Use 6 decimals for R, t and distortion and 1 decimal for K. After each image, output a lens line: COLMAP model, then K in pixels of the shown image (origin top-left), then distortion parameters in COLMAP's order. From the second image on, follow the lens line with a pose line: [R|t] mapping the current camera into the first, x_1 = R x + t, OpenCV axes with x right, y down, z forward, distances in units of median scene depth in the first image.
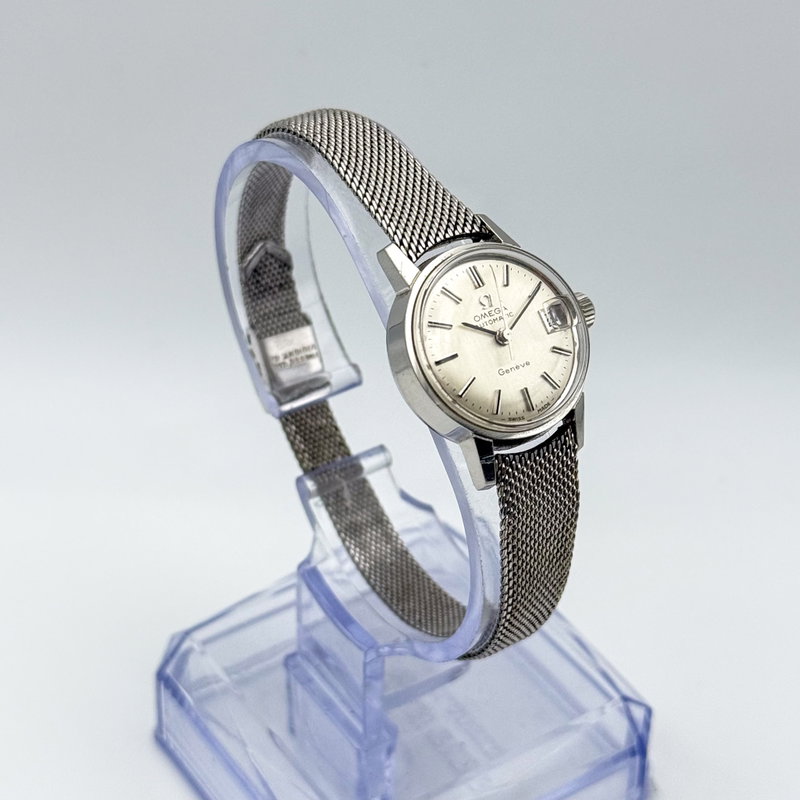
lens RADIAL K [[2266.6, 0, 402.9], [0, 2266.6, 401.6], [0, 0, 1]] dist [0.520431, 0.000000]
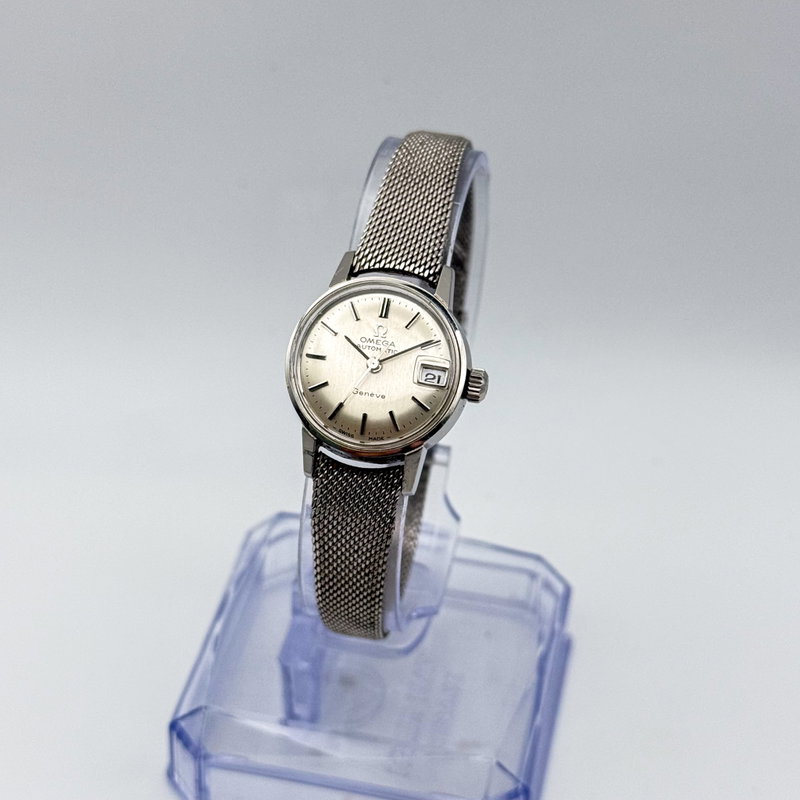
lens RADIAL K [[2266.6, 0, 396.8], [0, 2266.6, 401.7], [0, 0, 1]] dist [0.520431, 0.000000]
pose [[0.700235, 0.455271, -0.549908, 0.575902], [-0.445196, 0.880625, 0.162175, -0.169532], [0.558097, 0.131256, 0.819329, 0.078425]]
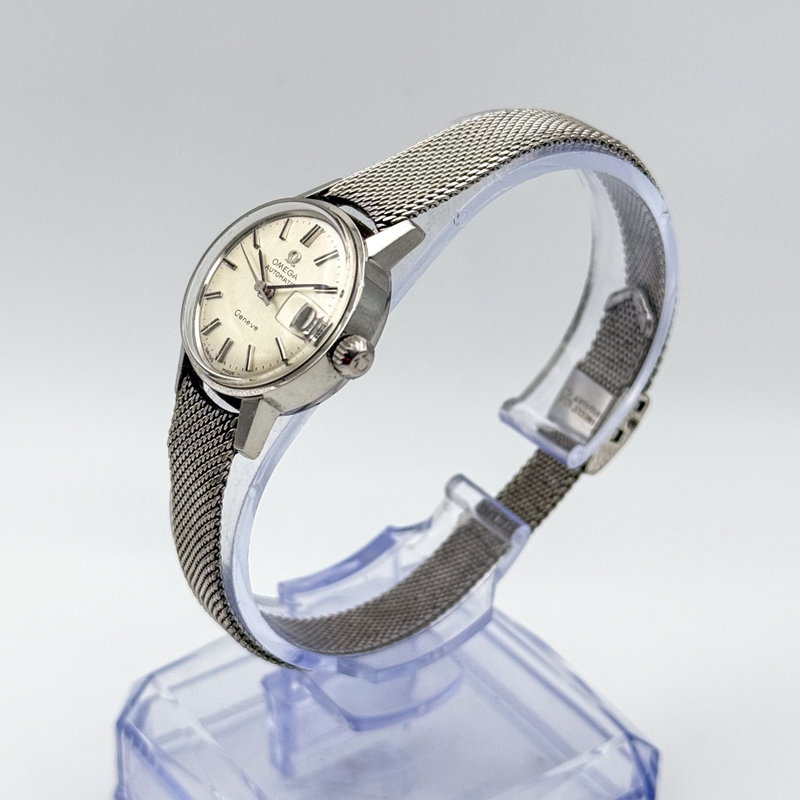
lens RADIAL K [[2266.6, 0, 401.7], [0, 2266.6, 402.5], [0, 0, 1]] dist [0.520431, 0.000000]
pose [[0.040357, 0.514148, -0.856752, 0.736625], [-0.615611, 0.688172, 0.383983, -0.330022], [0.787016, 0.511930, 0.344287, 0.637418]]
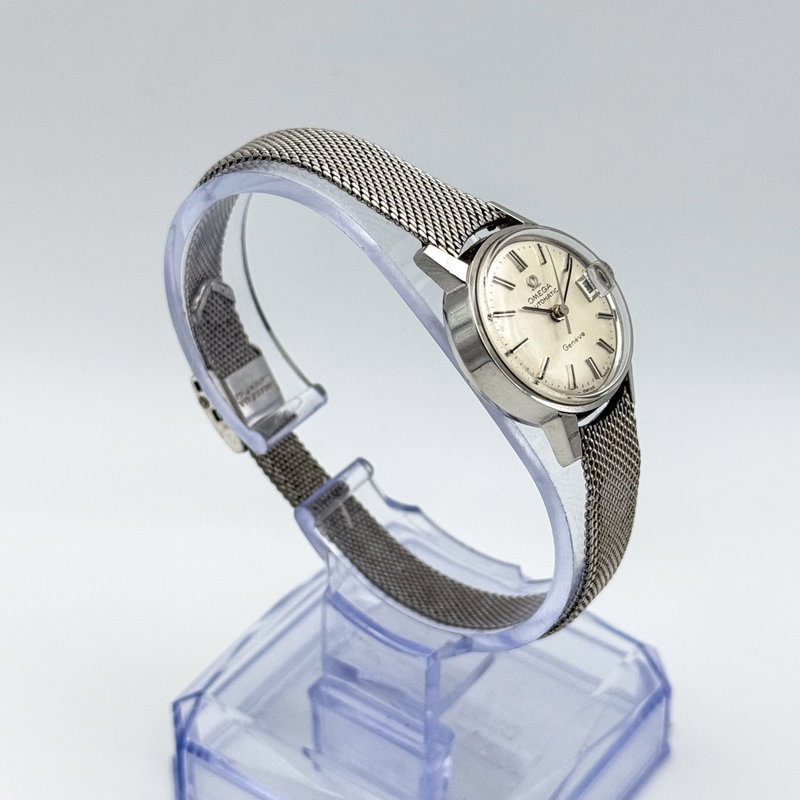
lens RADIAL K [[2266.6, 0, 396.3], [0, 2266.6, 398.7], [0, 0, 1]] dist [0.520431, 0.000000]
pose [[0.938899, -0.213212, 0.270203, -0.259716], [0.215363, 0.976286, 0.022025, -0.024788], [-0.268491, 0.037513, 0.962551, 0.039997]]
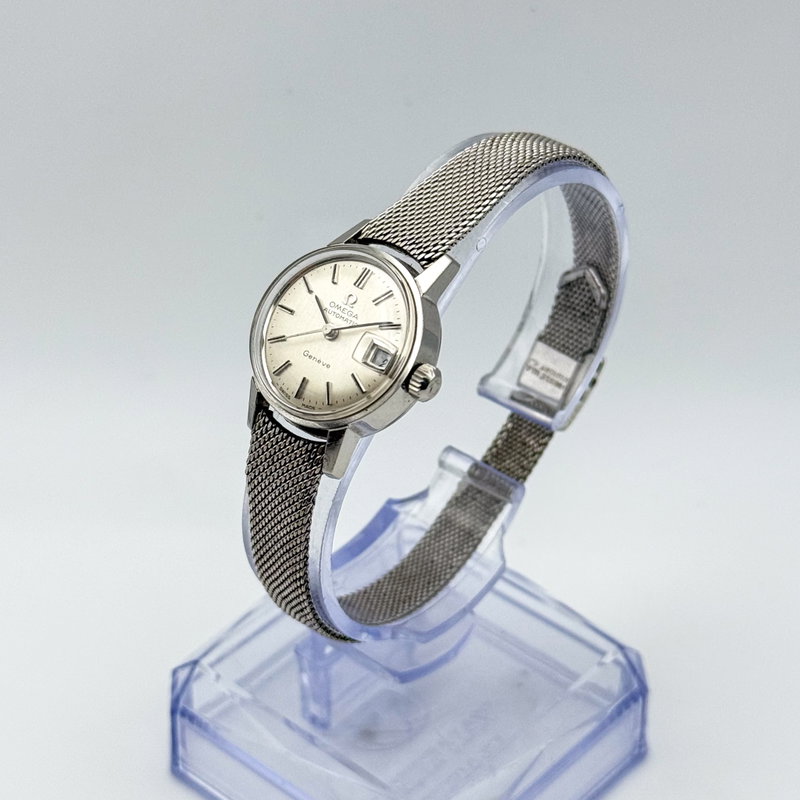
lens RADIAL K [[2266.6, 0, 398.3], [0, 2266.6, 398.9], [0, 0, 1]] dist [0.520431, 0.000000]
pose [[0.268047, 0.556869, -0.786160, 0.767376], [-0.587718, 0.741108, 0.324570, -0.312499], [0.763373, 0.375041, 0.525934, 0.409539]]
